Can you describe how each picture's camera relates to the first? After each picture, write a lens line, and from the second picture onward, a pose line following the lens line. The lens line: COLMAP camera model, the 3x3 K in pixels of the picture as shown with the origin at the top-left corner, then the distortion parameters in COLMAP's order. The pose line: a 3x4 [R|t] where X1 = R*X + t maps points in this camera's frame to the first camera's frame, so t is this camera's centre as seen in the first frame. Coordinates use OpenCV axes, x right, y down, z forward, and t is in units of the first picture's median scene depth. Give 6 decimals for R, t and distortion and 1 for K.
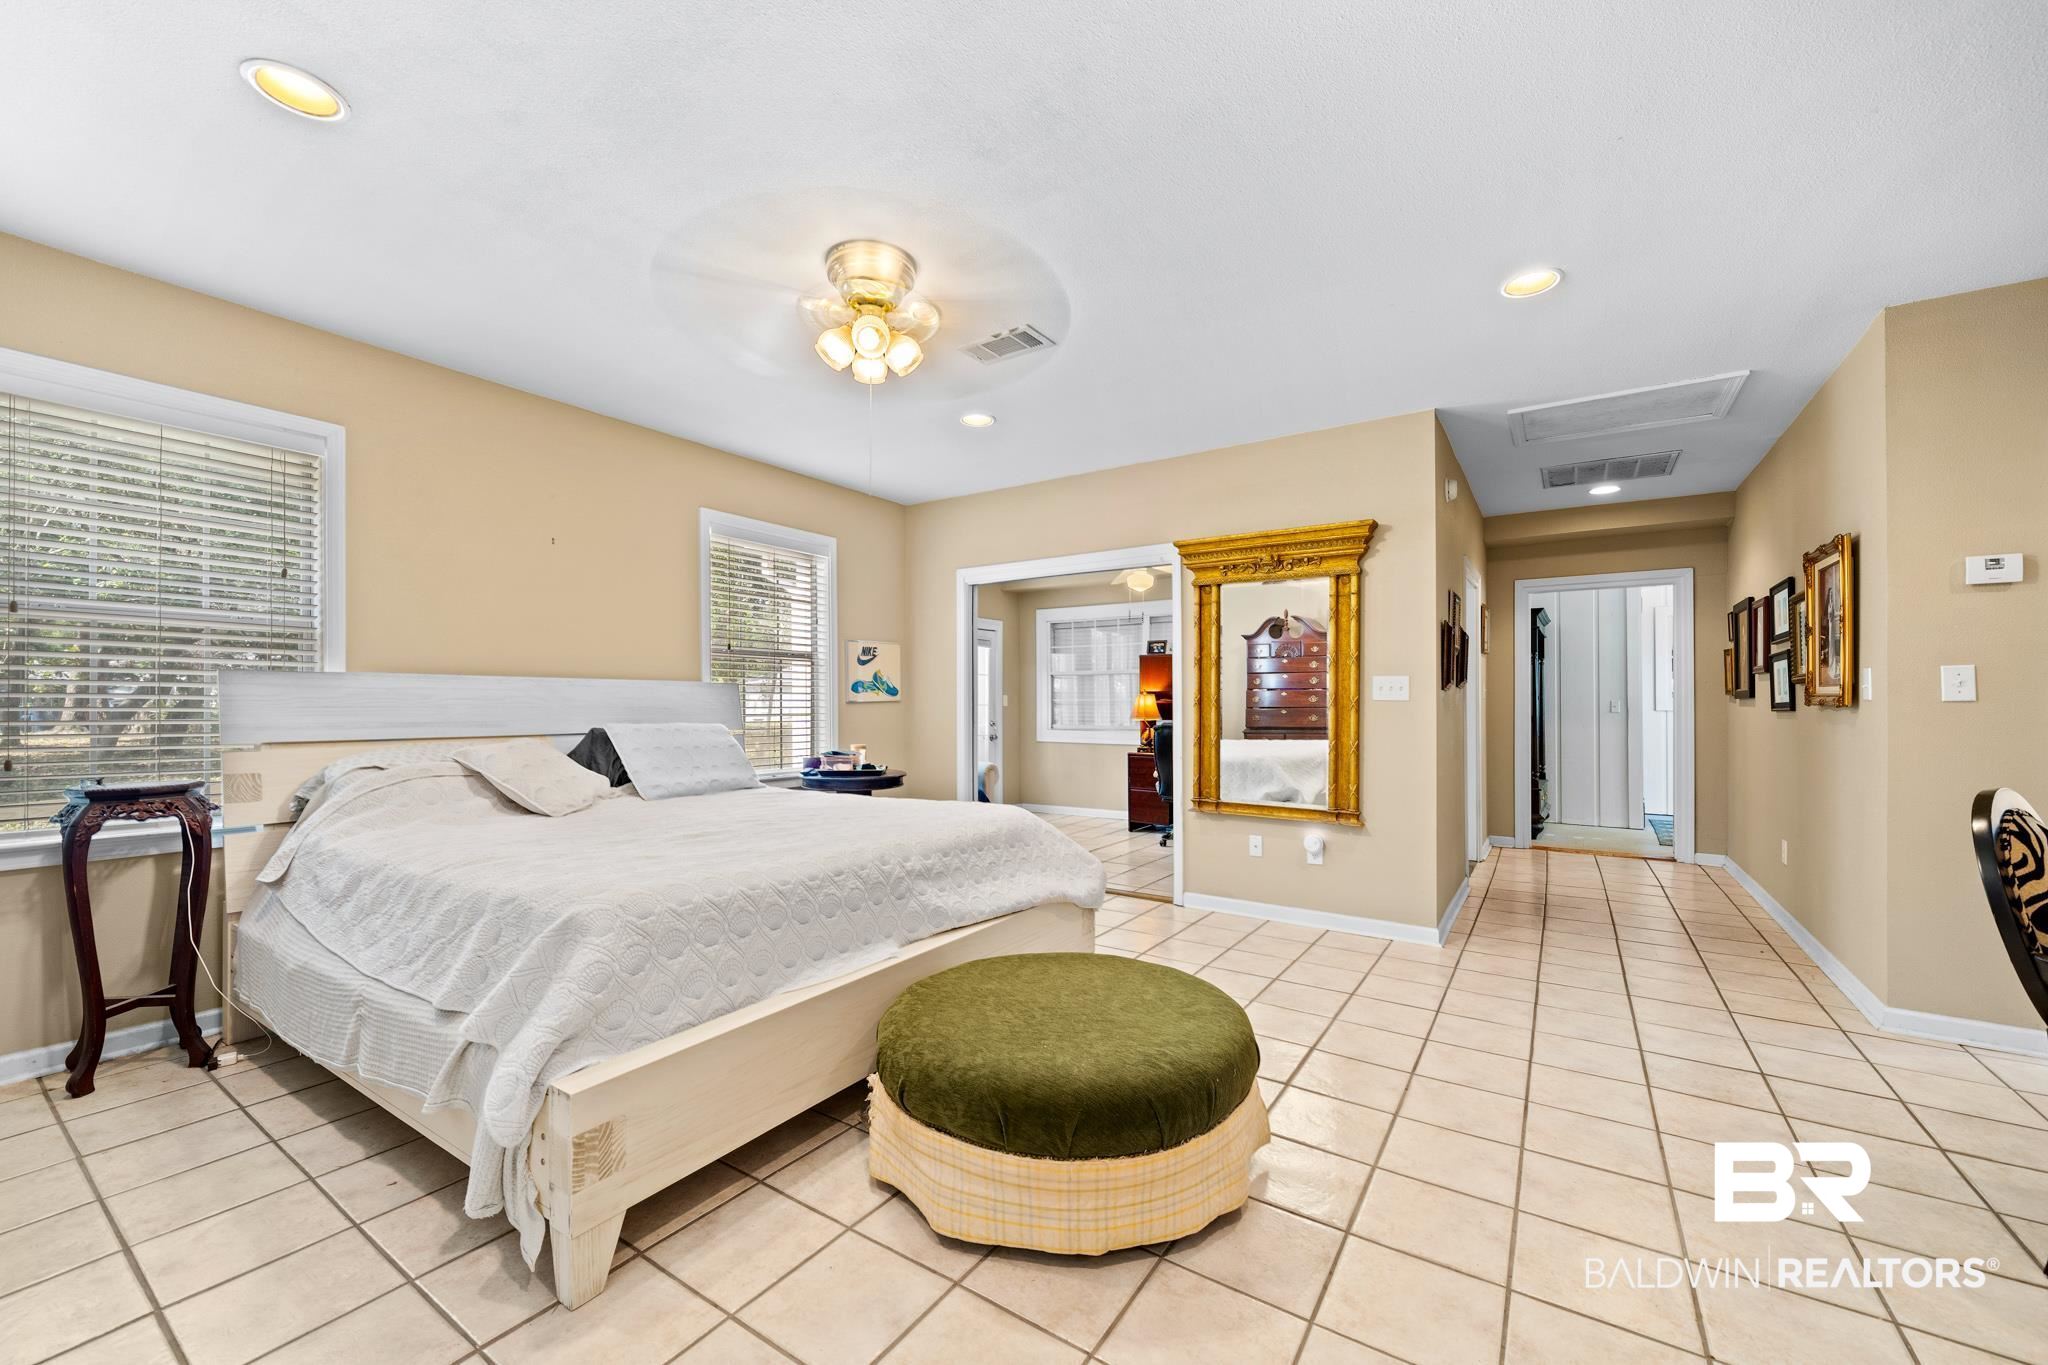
lens RADIAL K [[800.2, 0, 1033.4], [0, 800.2, 707.7], [0, 0, 1]] dist [-0.001004, -0.000148]
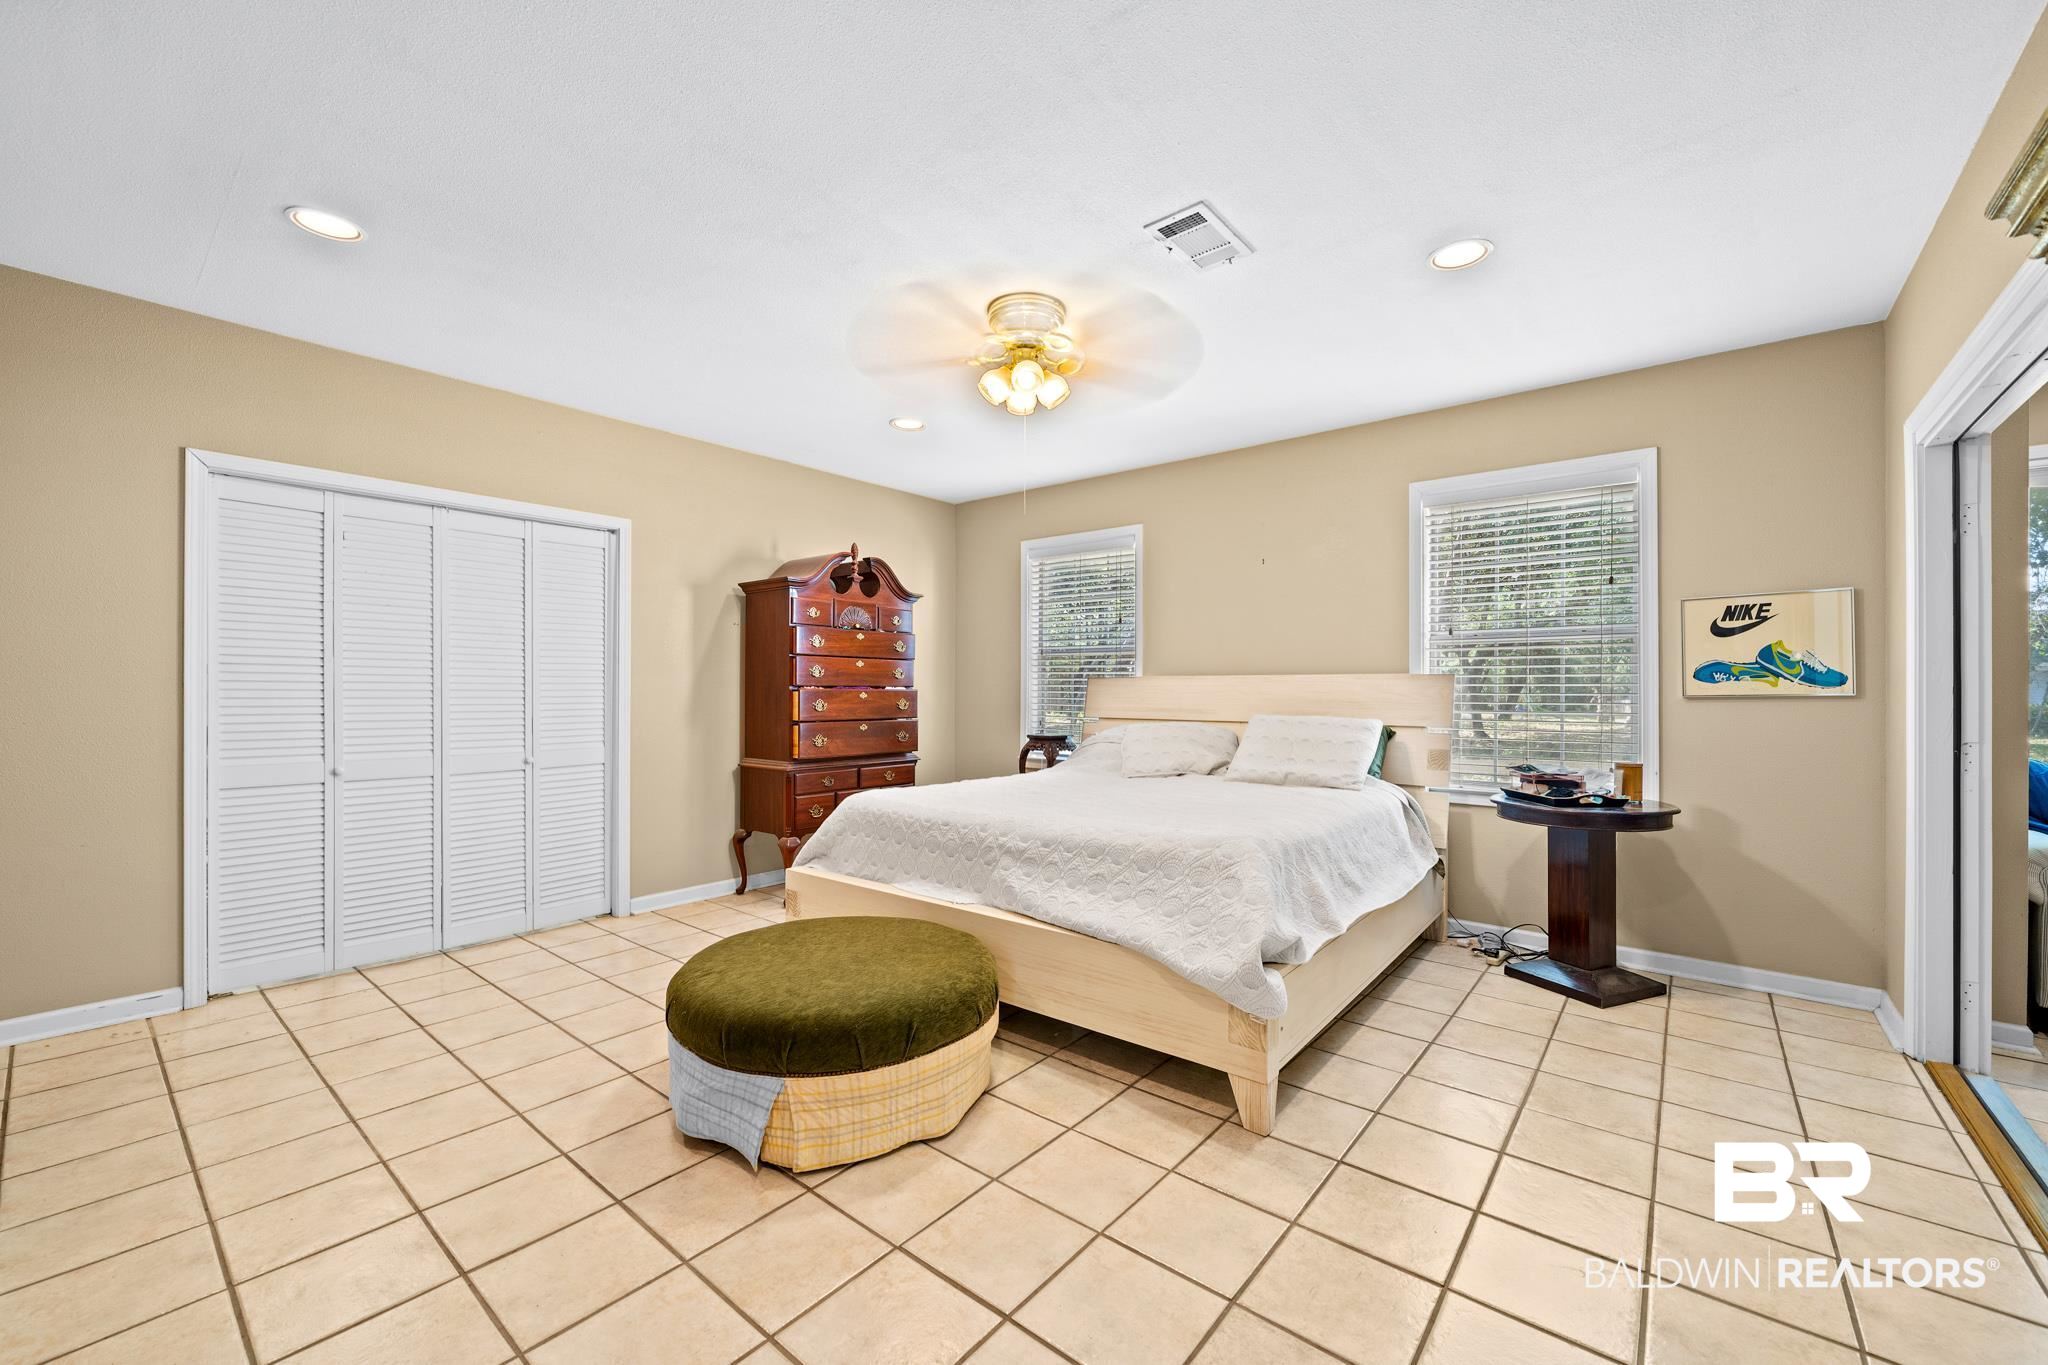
lens RADIAL K [[811.3, 0, 1024.0], [0, 811.3, 682.5], [0, 0, 1]] dist [-0.000922, -0.000186]
pose [[0.994528, -0.001186, -0.104460, -0.085640], [-0.001391, 0.999697, -0.024588, -0.000744], [0.104457, 0.024598, 0.994225, -0.129207]]
